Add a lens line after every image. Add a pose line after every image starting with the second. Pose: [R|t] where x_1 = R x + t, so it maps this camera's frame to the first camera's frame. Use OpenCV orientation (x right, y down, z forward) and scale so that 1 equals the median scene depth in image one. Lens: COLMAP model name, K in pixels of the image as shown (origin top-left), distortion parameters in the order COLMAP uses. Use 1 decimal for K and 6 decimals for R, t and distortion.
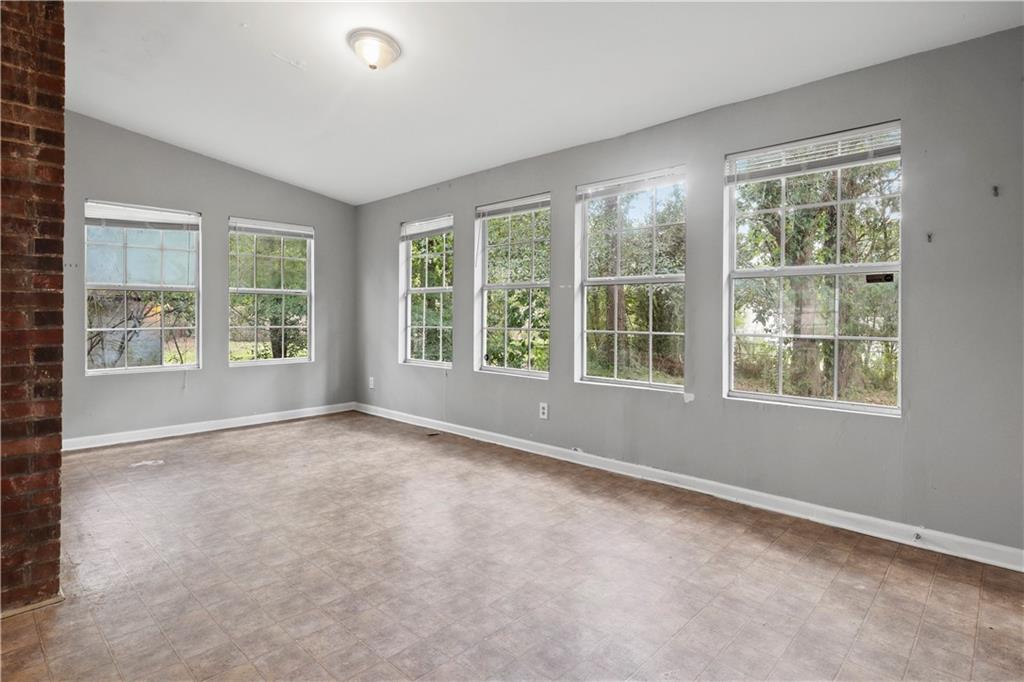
lens RADIAL K [[526.9, 0, 510.6], [0, 526.9, 319.8], [0, 0, 1]] dist [-0.001391, -0.000127]
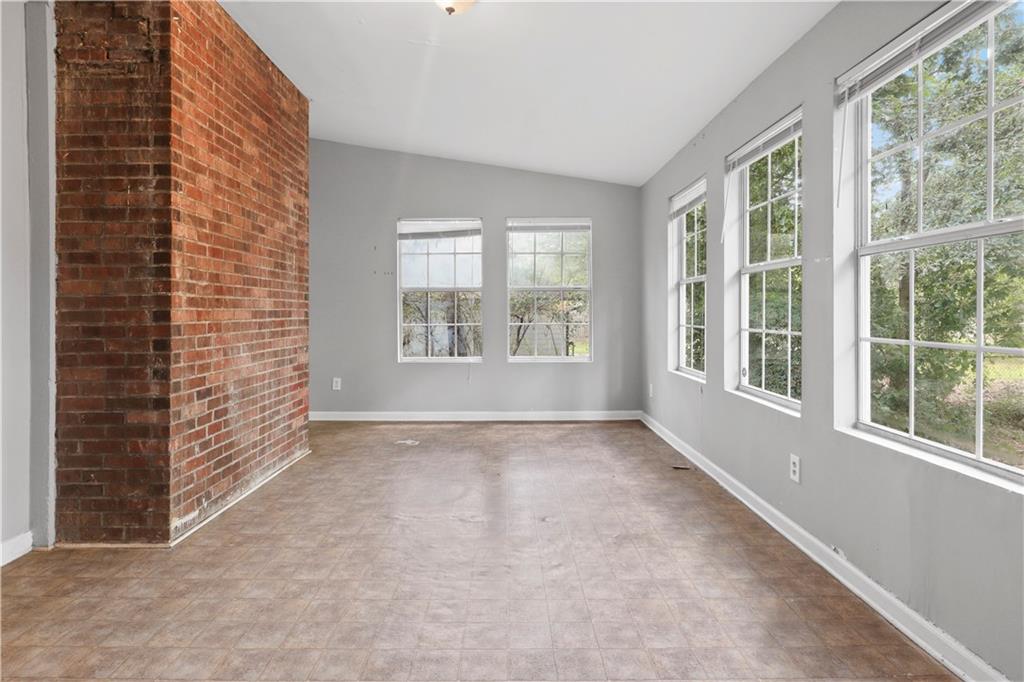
lens RADIAL K [[527.9, 0, 511.4], [0, 527.9, 313.9], [0, 0, 1]] dist [-0.000583, -0.000694]
pose [[0.691875, -0.002264, -0.722014, 0.491839], [-0.001005, 0.999991, -0.004098, -0.002984], [0.722016, 0.003561, 0.691867, 0.616569]]
